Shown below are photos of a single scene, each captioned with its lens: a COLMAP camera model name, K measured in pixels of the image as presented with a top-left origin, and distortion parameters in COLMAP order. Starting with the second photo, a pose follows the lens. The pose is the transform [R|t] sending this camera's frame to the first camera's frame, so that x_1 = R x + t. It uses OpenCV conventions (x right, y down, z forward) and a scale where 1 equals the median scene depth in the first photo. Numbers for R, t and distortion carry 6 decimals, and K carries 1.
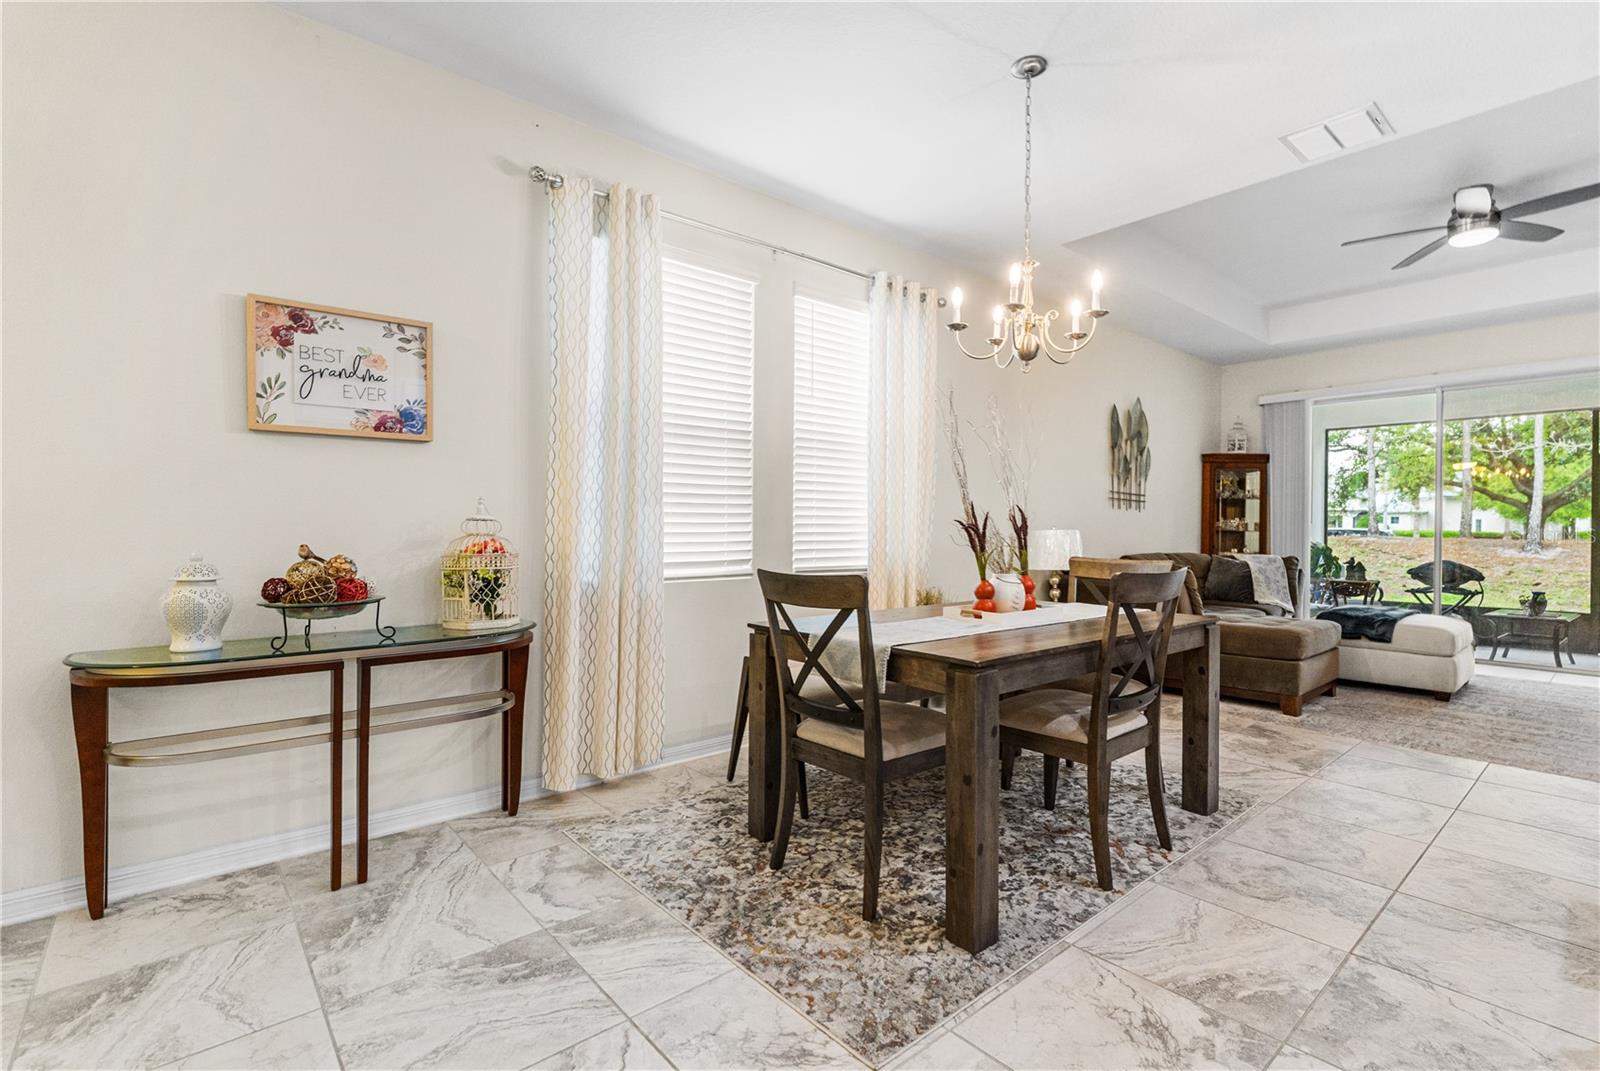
lens RADIAL K [[728.1, 0, 801.7], [0, 728.1, 527.3], [0, 0, 1]] dist [0.001131, -0.002158]
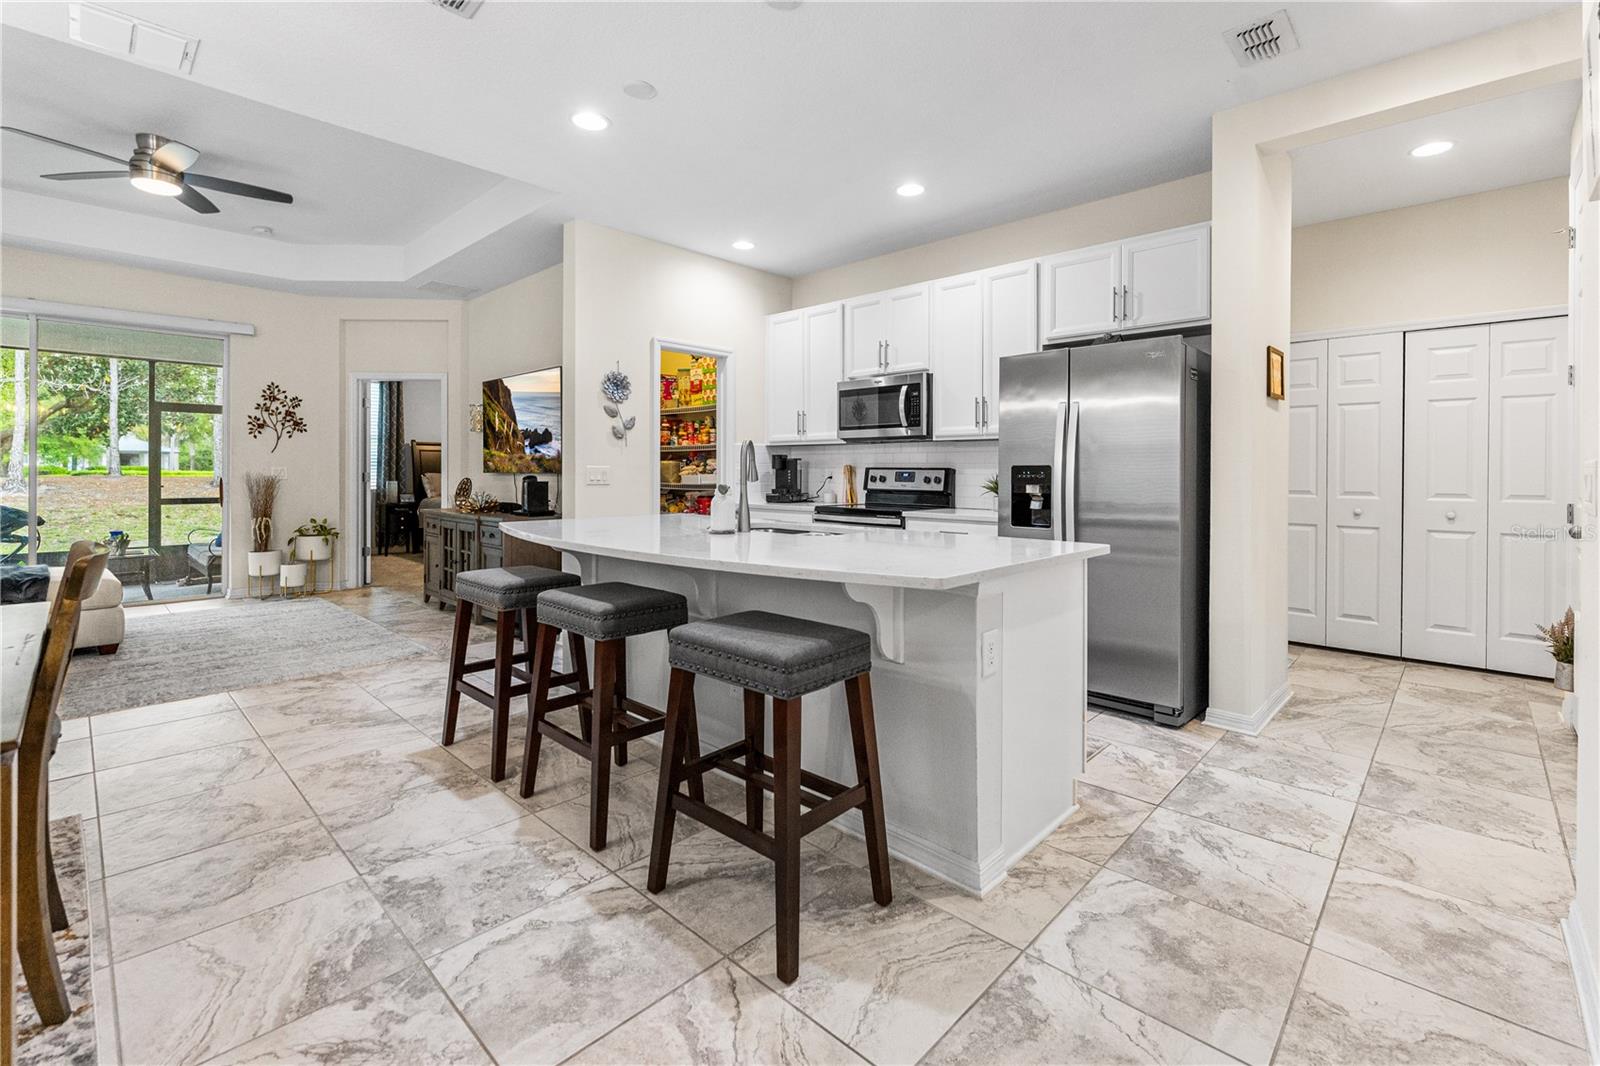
lens RADIAL K [[703.5, 0, 832.7], [0, 703.5, 469.8], [0, 0, 1]] dist [-0.000146, 0.001336]
pose [[-0.119089, -0.004791, 0.992872, -0.285924], [-0.007137, 0.999967, 0.003969, -0.026247], [-0.992858, -0.006613, -0.119119, 0.316839]]
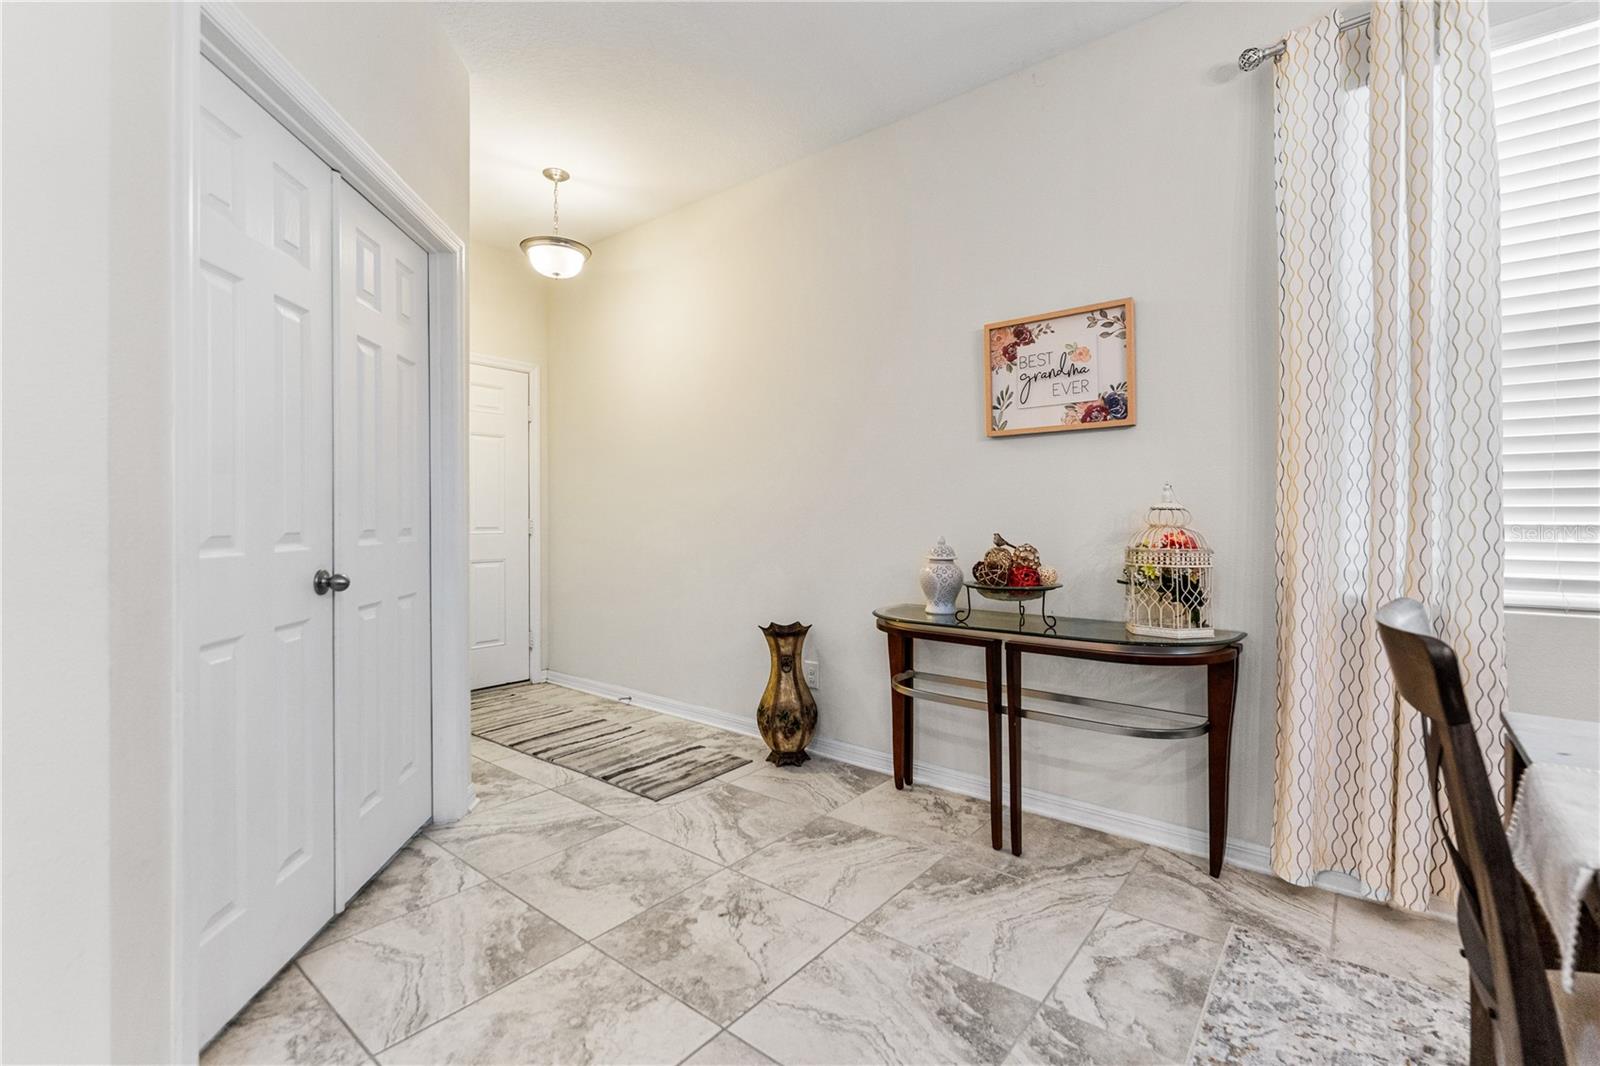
lens RADIAL K [[703.5, 0, 856.9], [0, 703.5, 512.6], [0, 0, 1]] dist [-0.000146, 0.001336]
pose [[0.215365, -0.010630, -0.976476, 0.297290], [0.003159, 0.999943, -0.010189, 0.001694], [0.976528, -0.000891, 0.215387, 0.478477]]
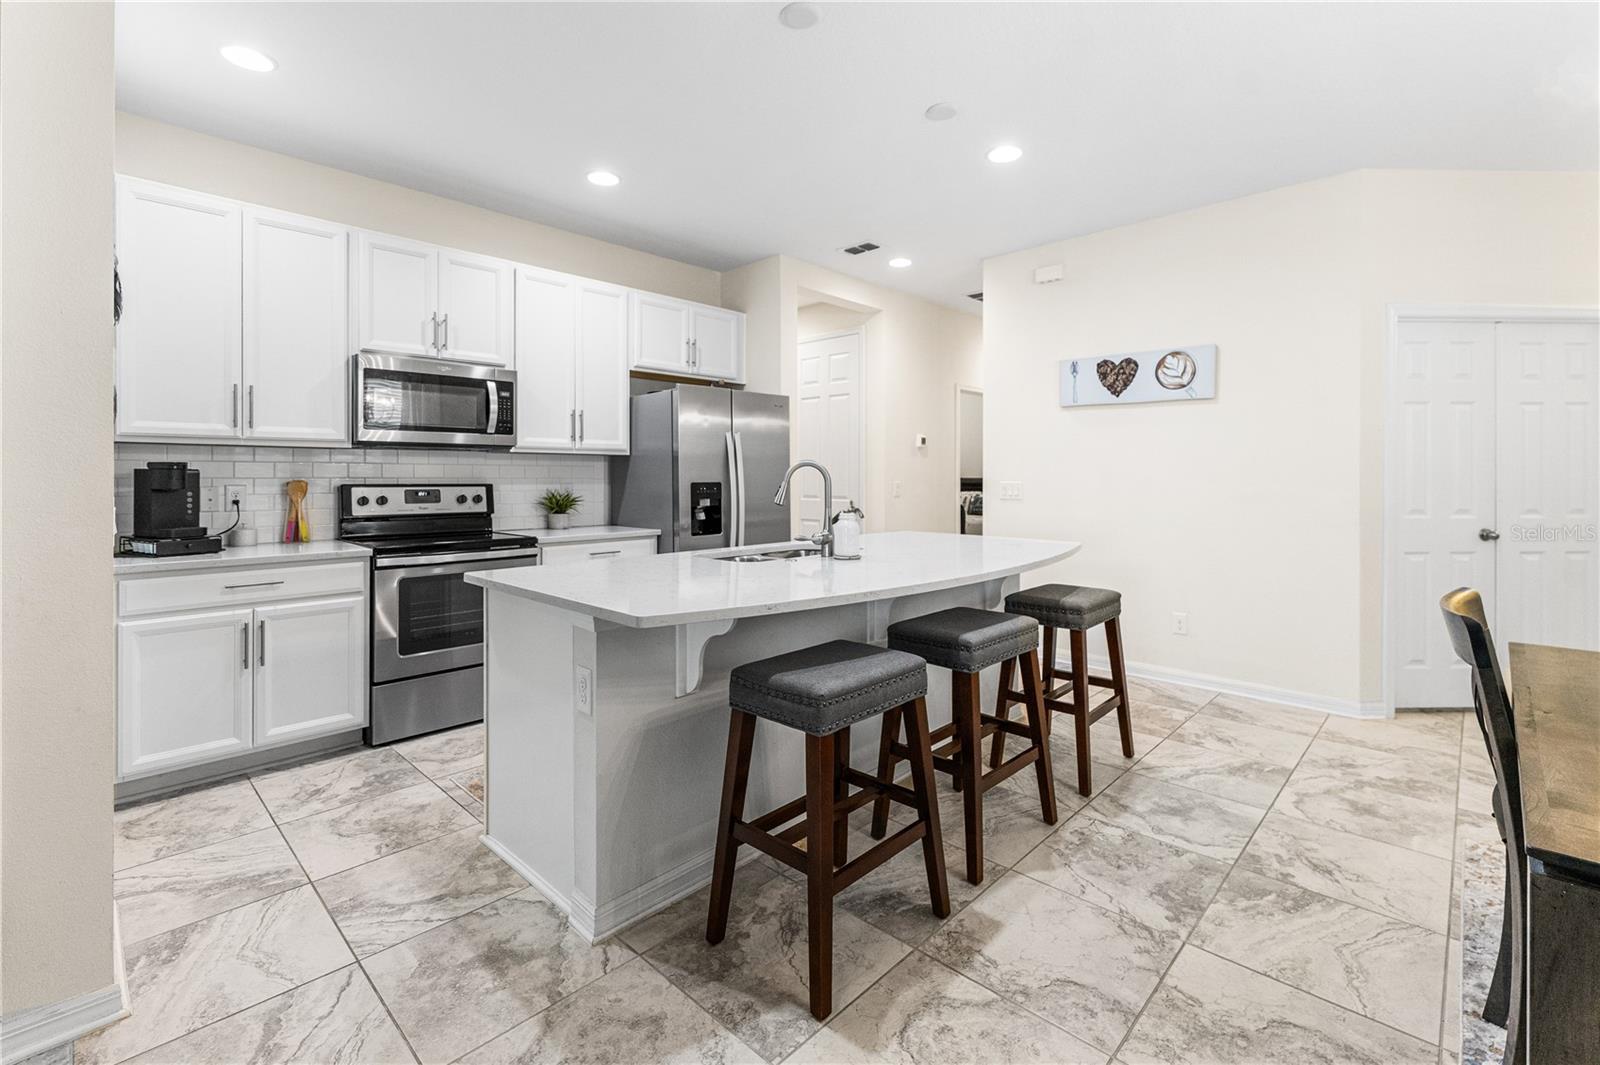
lens RADIAL K [[703.5, 0, 789.5], [0, 703.5, 480.5], [0, 0, 1]] dist [-0.000146, 0.001336]
pose [[-0.996129, -0.005926, -0.087705, 1.043158], [-0.006310, 0.999972, 0.004097, -0.045192], [0.087678, 0.004635, -0.996138, 1.442817]]
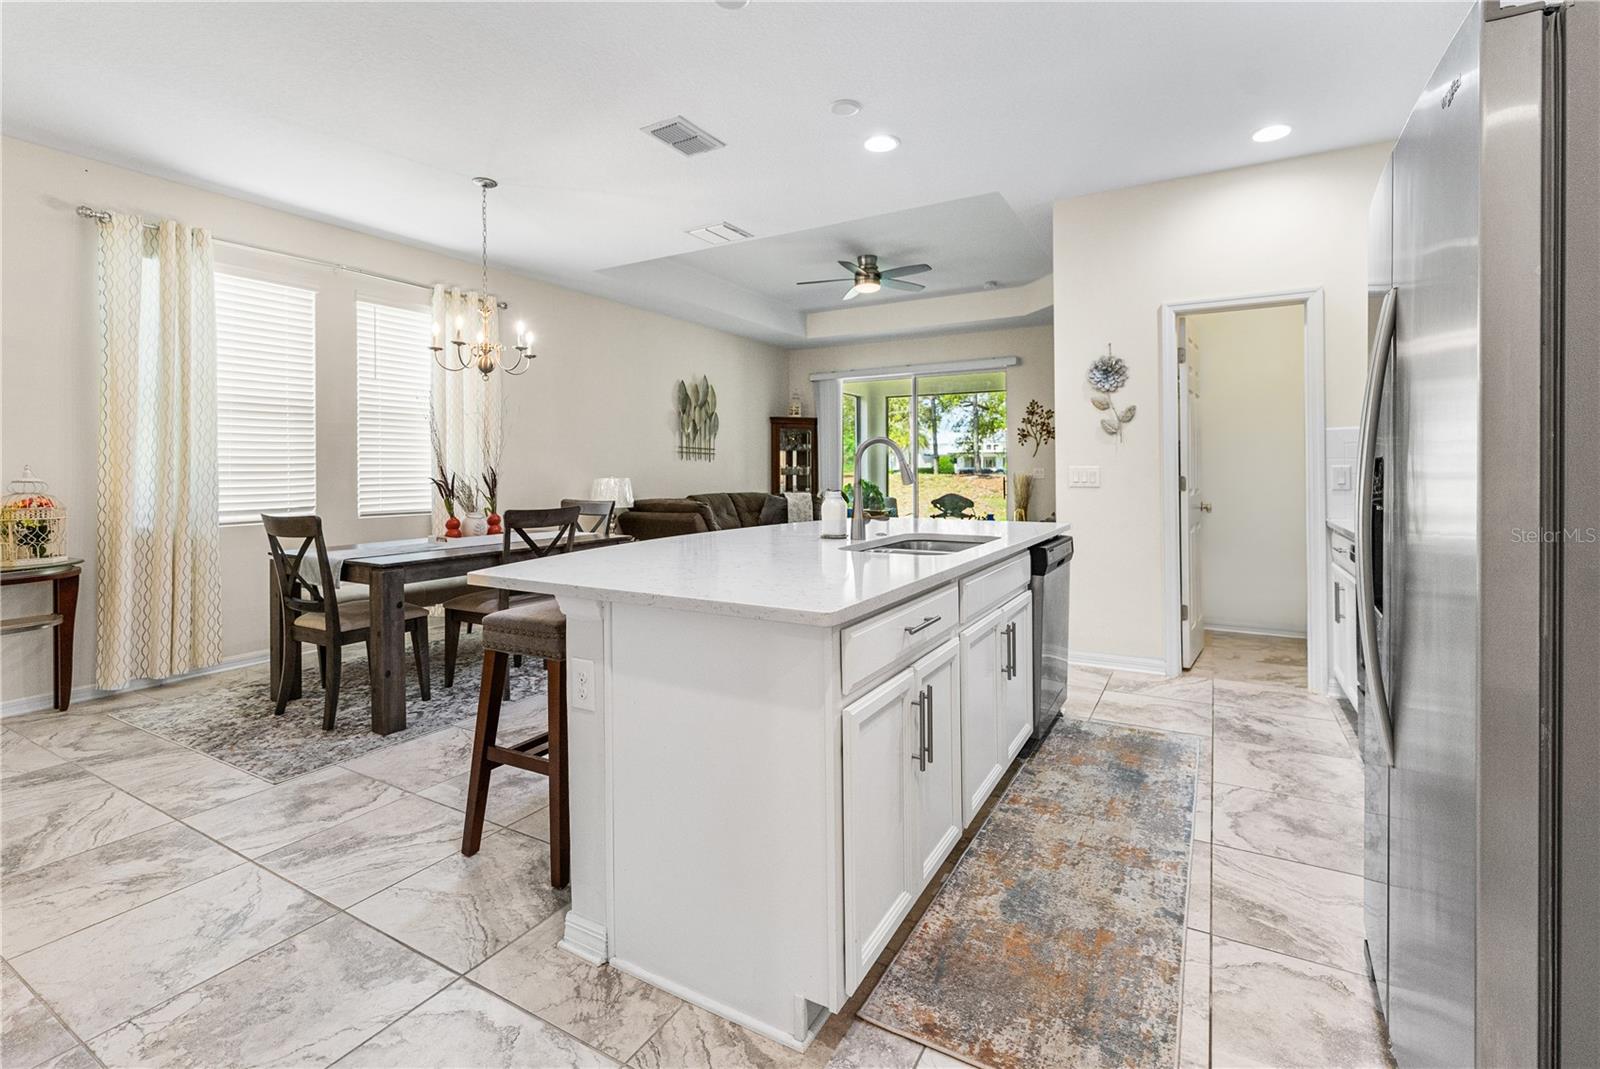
lens RADIAL K [[728.1, 0, 798.2], [0, 728.1, 466.9], [0, 0, 1]] dist [0.001131, -0.002158]
pose [[0.944316, -0.006516, 0.328976, 0.433099], [0.006803, 0.999977, 0.000279, -0.027679], [-0.328971, 0.001974, 0.944338, -0.677629]]
